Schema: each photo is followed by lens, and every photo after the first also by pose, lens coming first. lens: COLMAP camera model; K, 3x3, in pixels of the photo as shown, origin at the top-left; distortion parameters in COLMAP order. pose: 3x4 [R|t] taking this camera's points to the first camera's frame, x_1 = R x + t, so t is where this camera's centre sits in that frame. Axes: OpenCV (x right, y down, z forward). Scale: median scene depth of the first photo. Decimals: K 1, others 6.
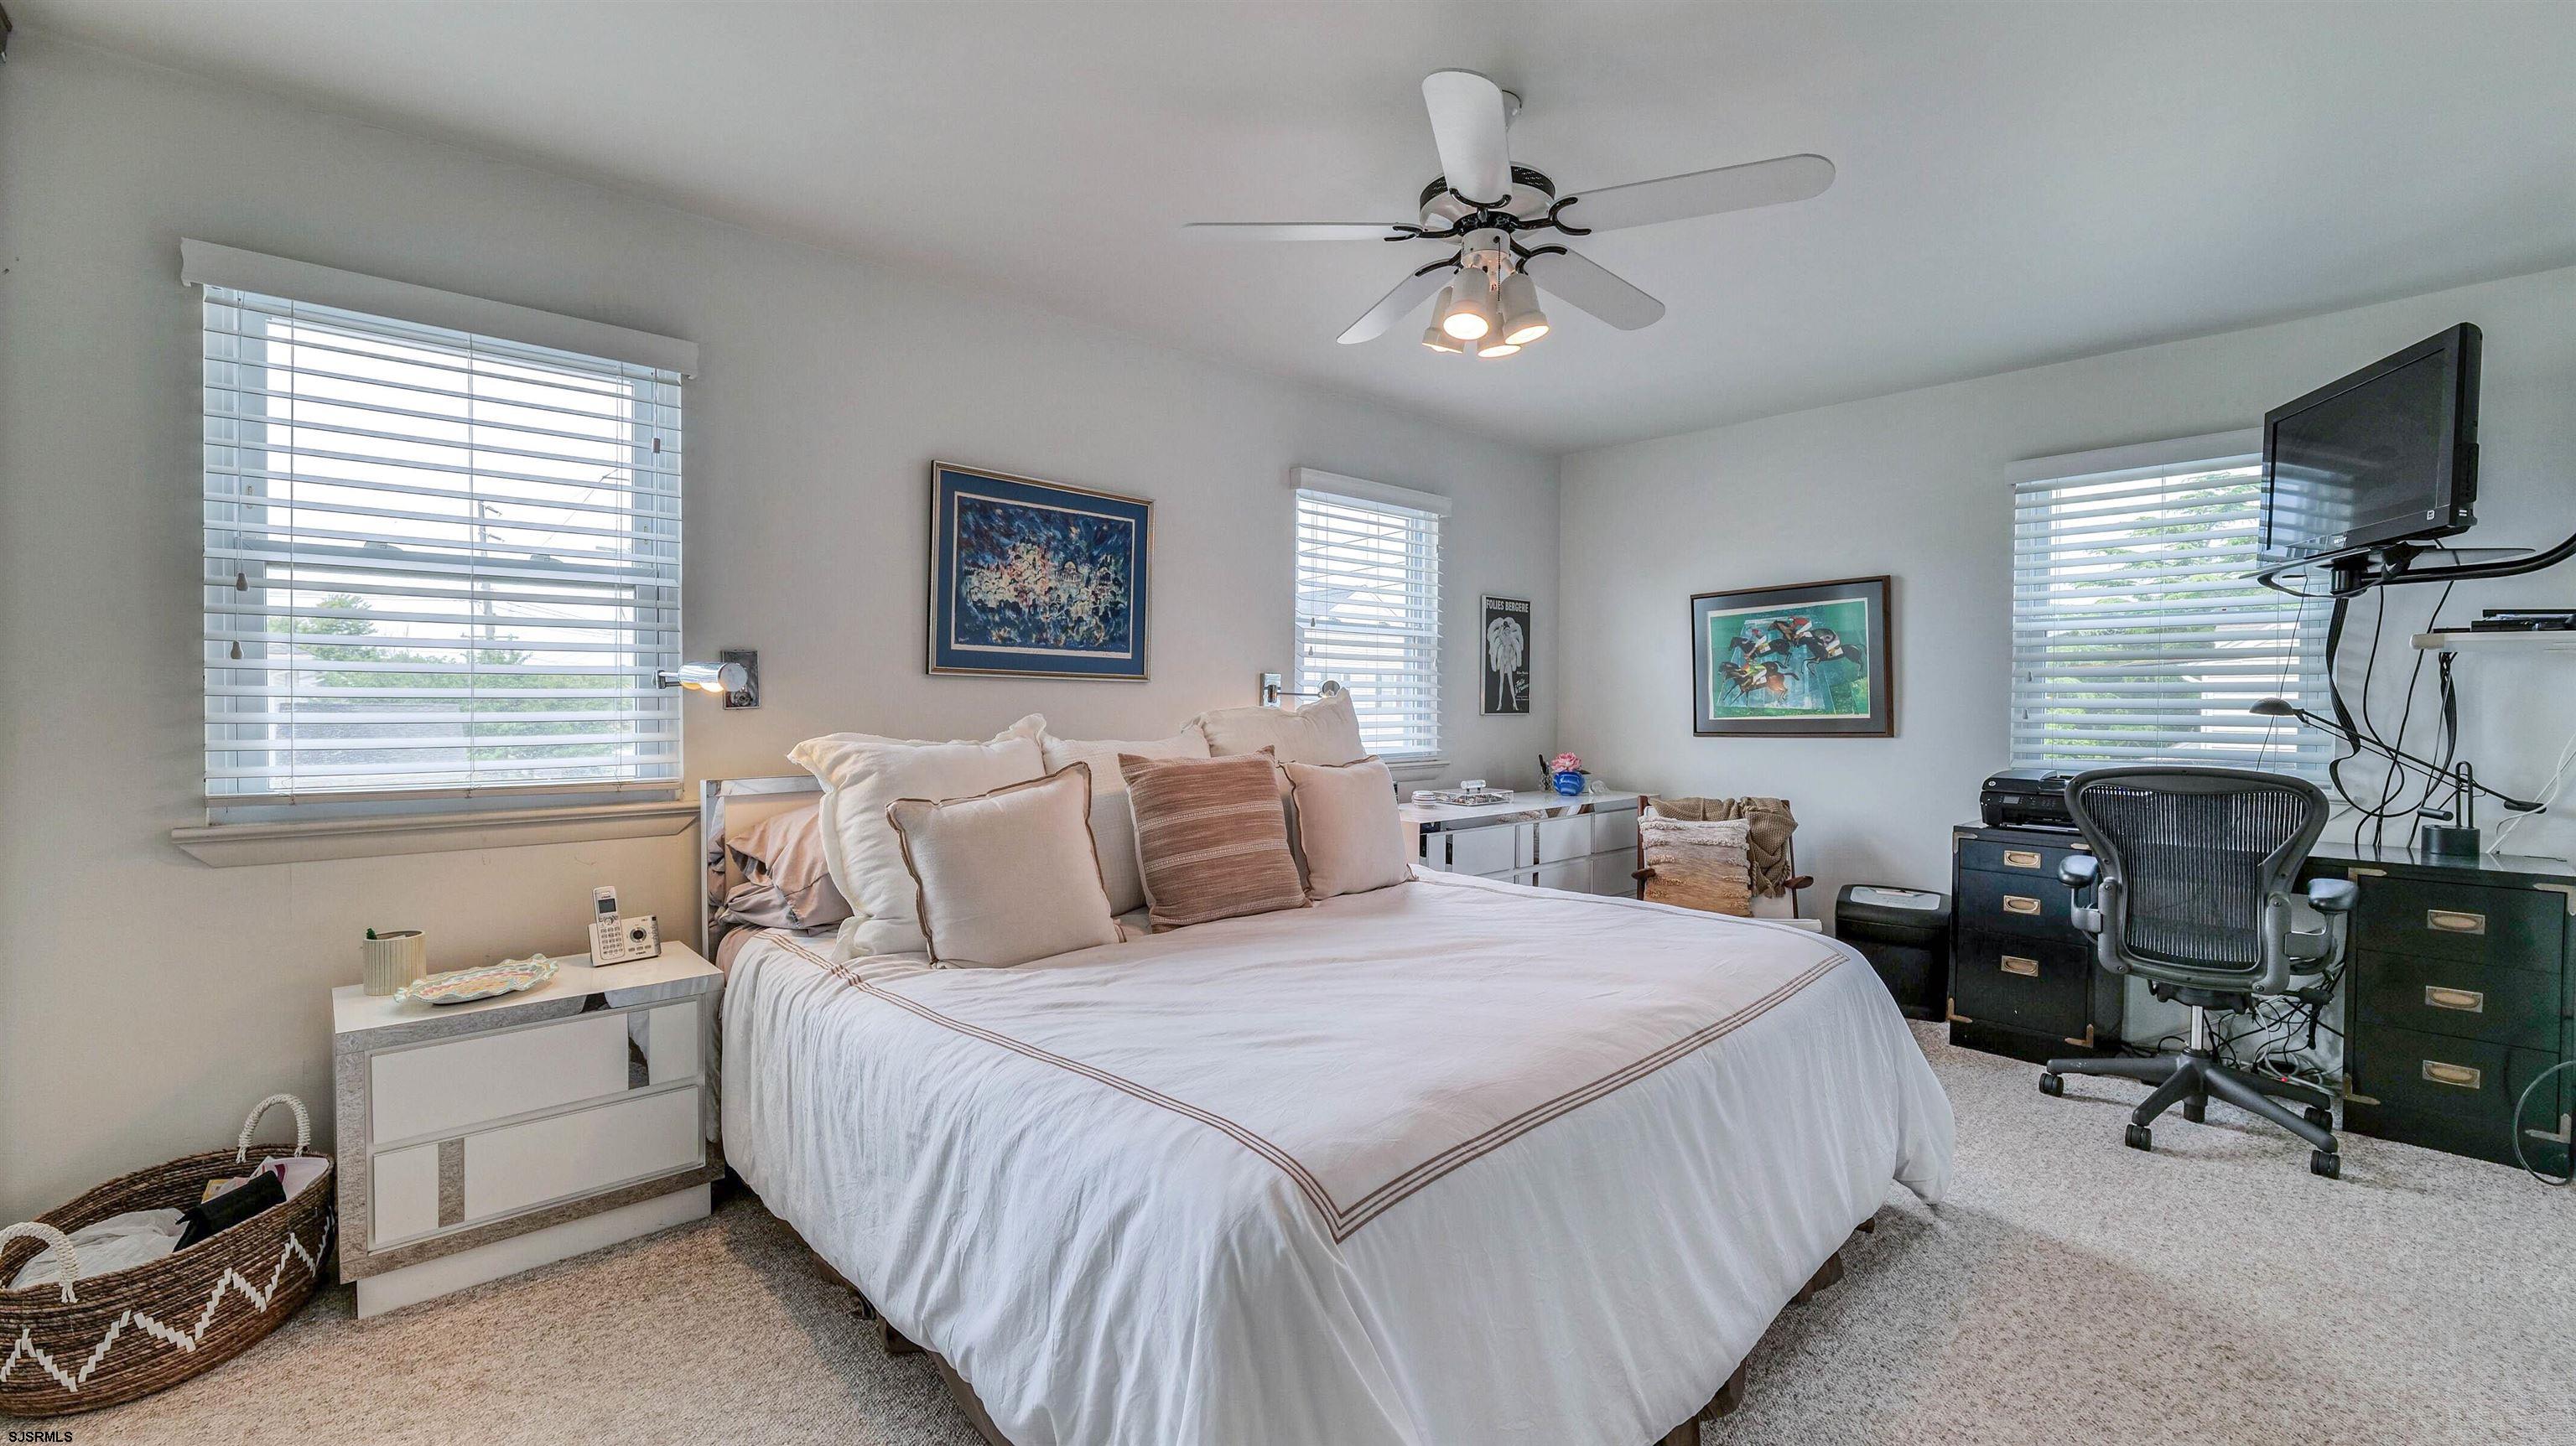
lens RADIAL K [[1083.4, 0, 1276.8], [0, 1083.4, 713.4], [0, 0, 1]] dist [0.001049, -0.000045]
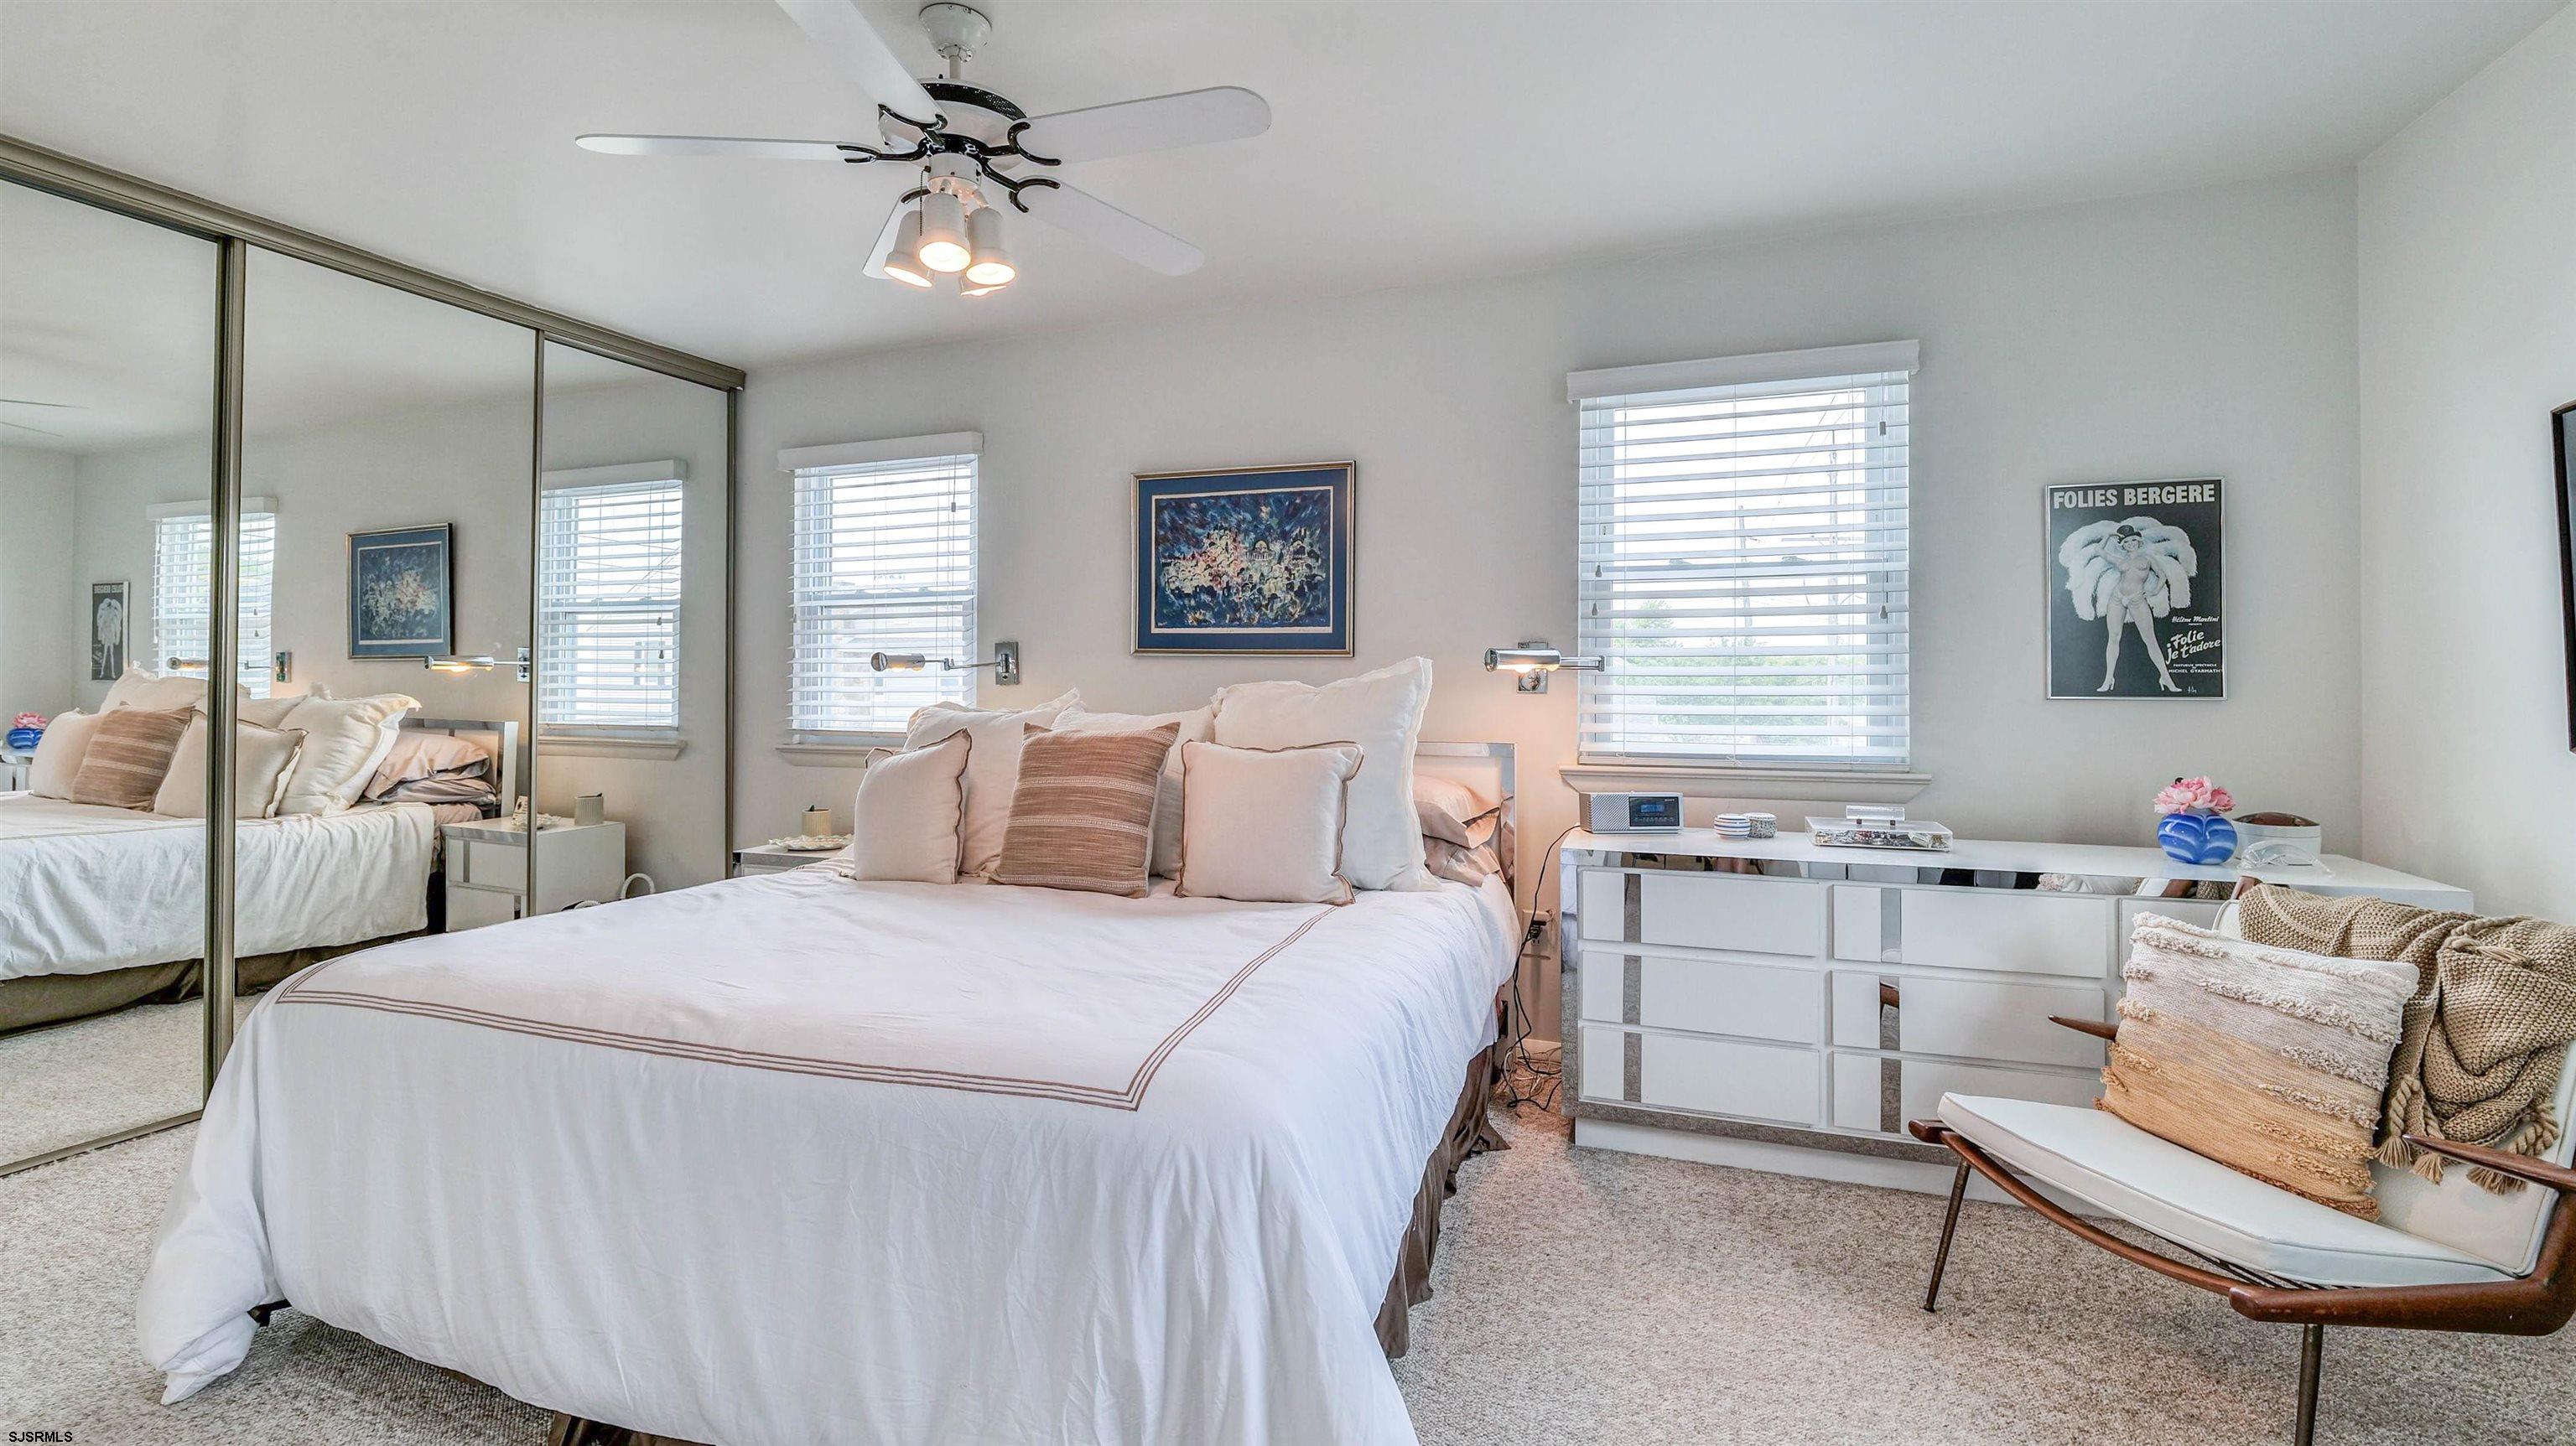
lens RADIAL K [[1043.3, 0, 1347.2], [0, 1043.3, 712.2], [0, 0, 1]] dist [-0.002544, -0.000252]
pose [[0.473792, 0.017741, -0.880458, 0.704446], [-0.009749, 0.999841, 0.014901, 0.005874], [0.880583, 0.001523, 0.473890, 0.595355]]
